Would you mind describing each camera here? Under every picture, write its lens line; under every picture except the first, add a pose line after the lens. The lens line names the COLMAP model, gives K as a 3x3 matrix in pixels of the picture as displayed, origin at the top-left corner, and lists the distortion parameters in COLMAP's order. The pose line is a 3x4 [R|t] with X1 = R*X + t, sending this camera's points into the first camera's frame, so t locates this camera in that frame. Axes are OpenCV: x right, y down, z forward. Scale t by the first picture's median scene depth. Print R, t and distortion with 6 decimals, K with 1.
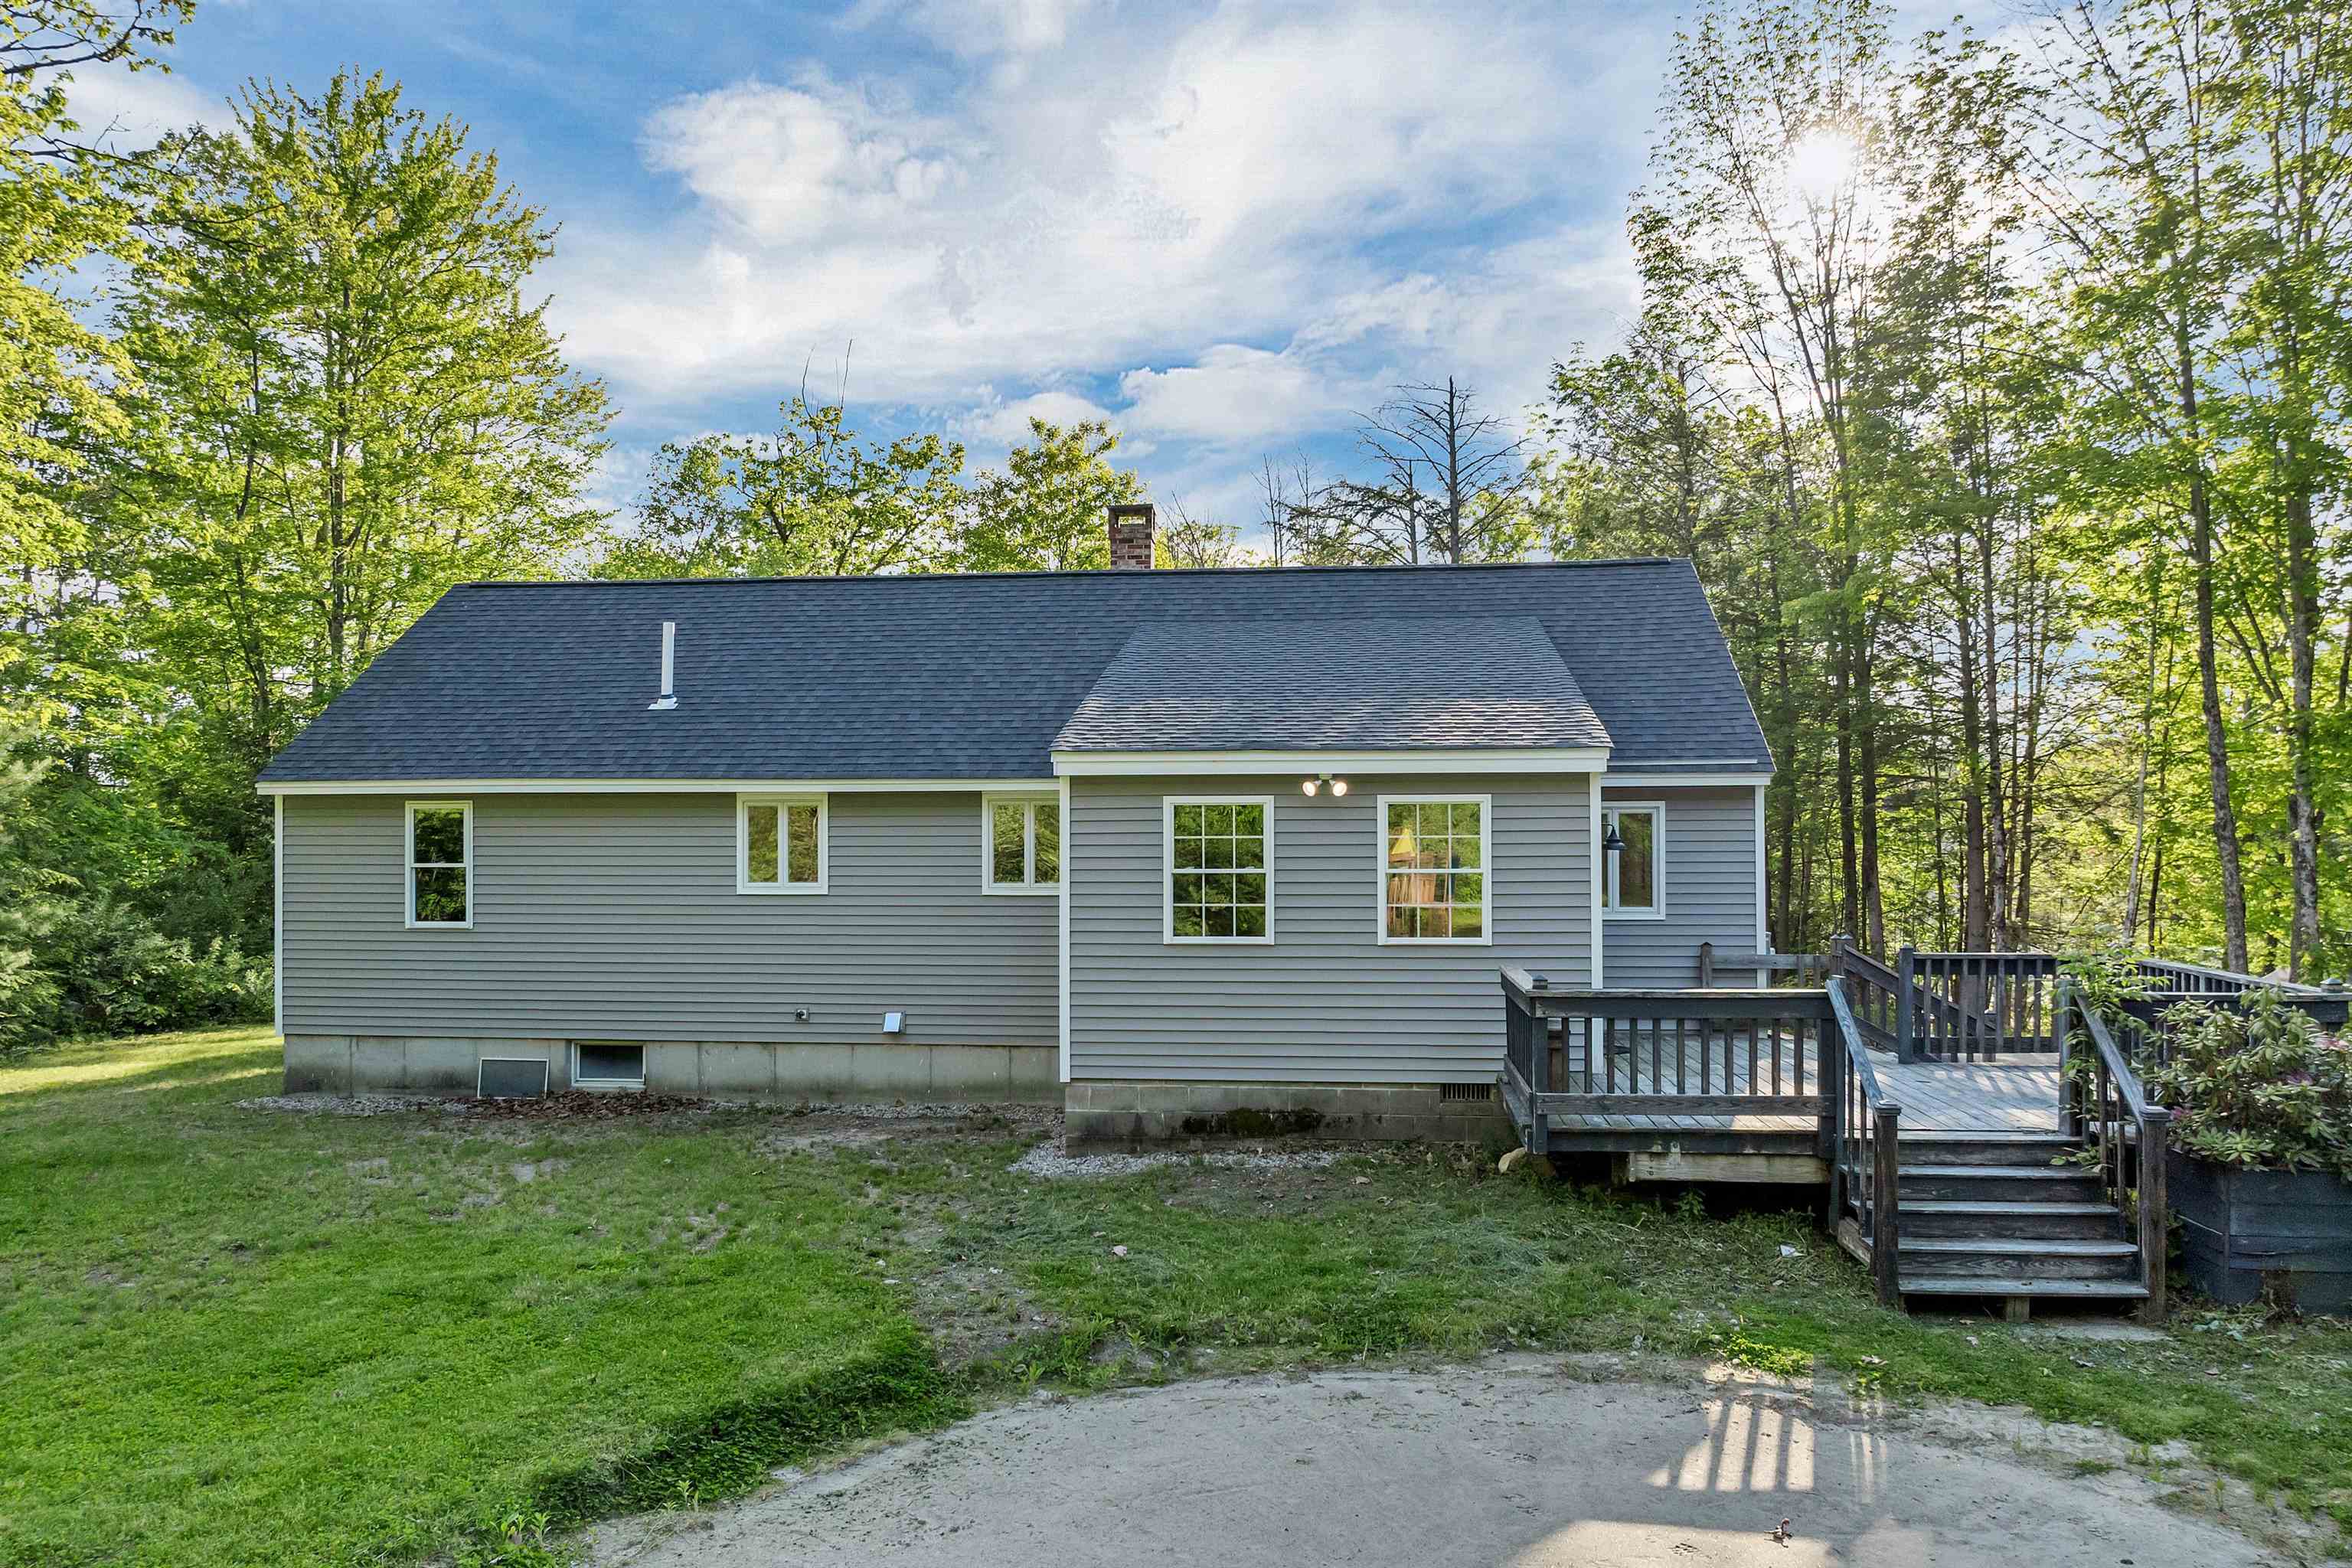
lens RADIAL K [[1676.4, 0, 1178.0], [0, 1676.4, 835.3], [0, 0, 1]] dist [-0.040959, 0.003413]
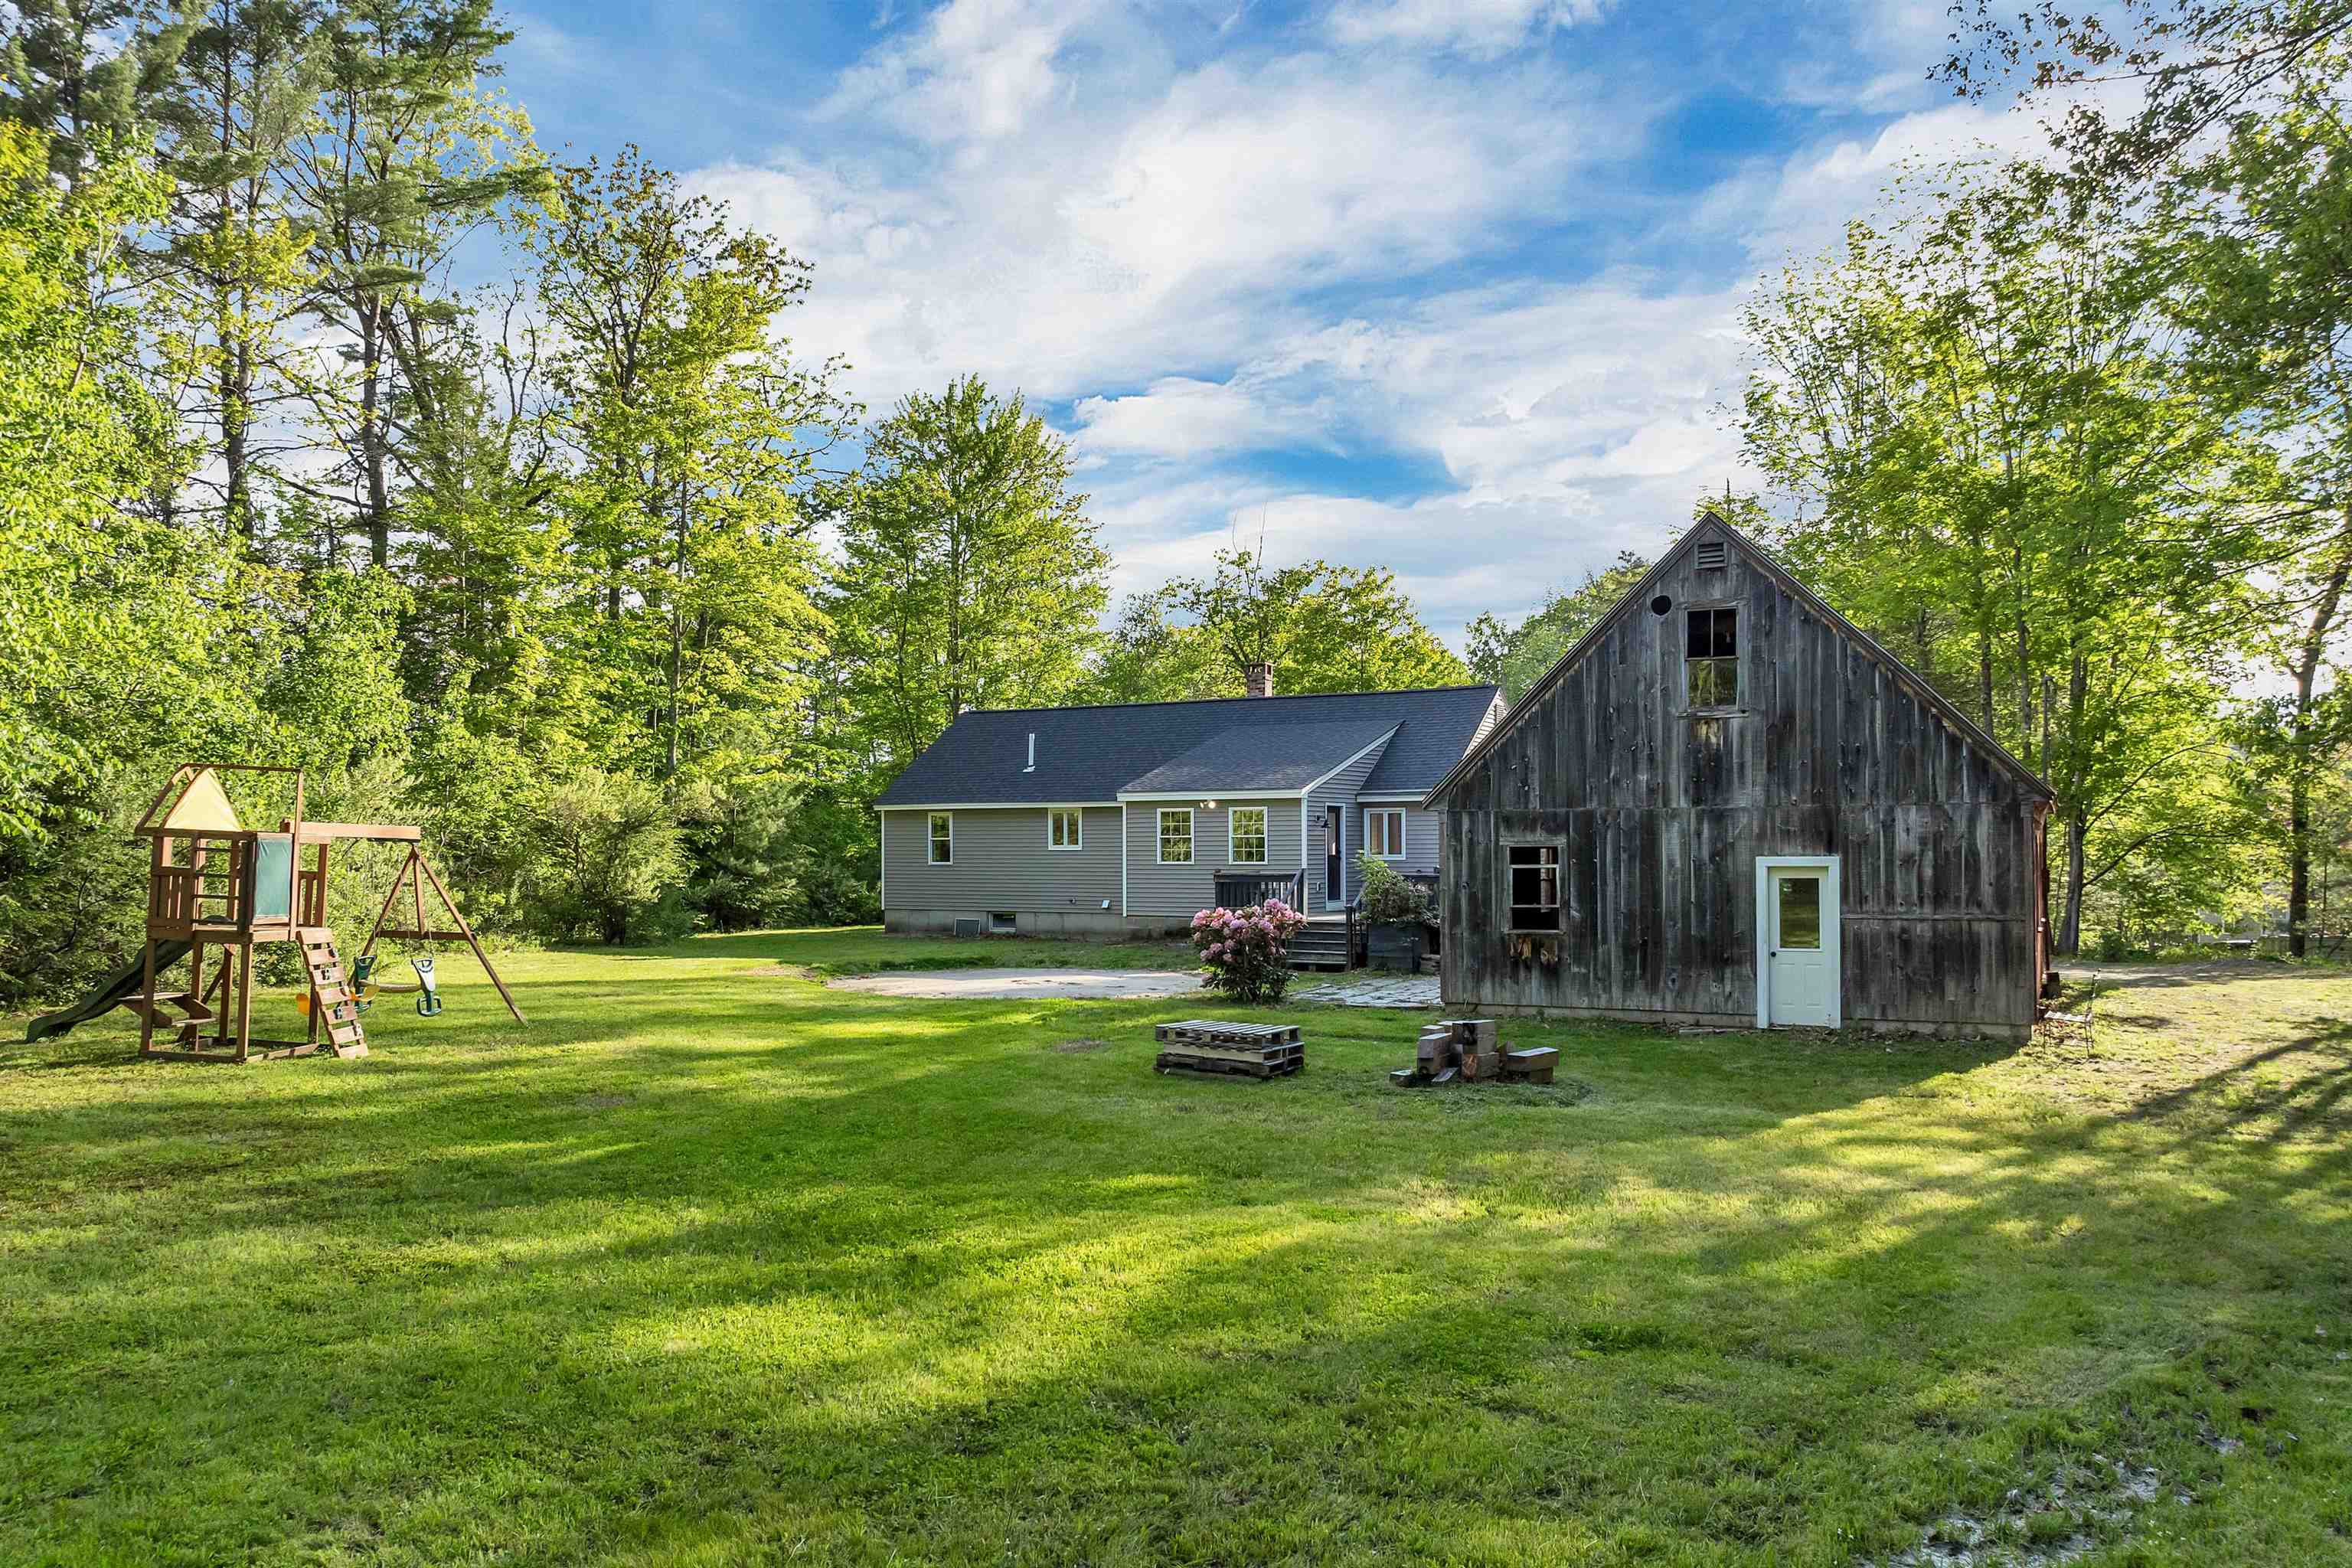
lens RADIAL K [[1676.4, 0, 1178.0], [0, 1676.4, 835.3], [0, 0, 1]] dist [-0.040959, 0.003413]
pose [[0.923892, -0.004830, -0.382622, 0.819133], [0.004442, 0.999988, -0.001897, 0.019295], [0.382627, 0.000053, 0.923903, -1.135127]]
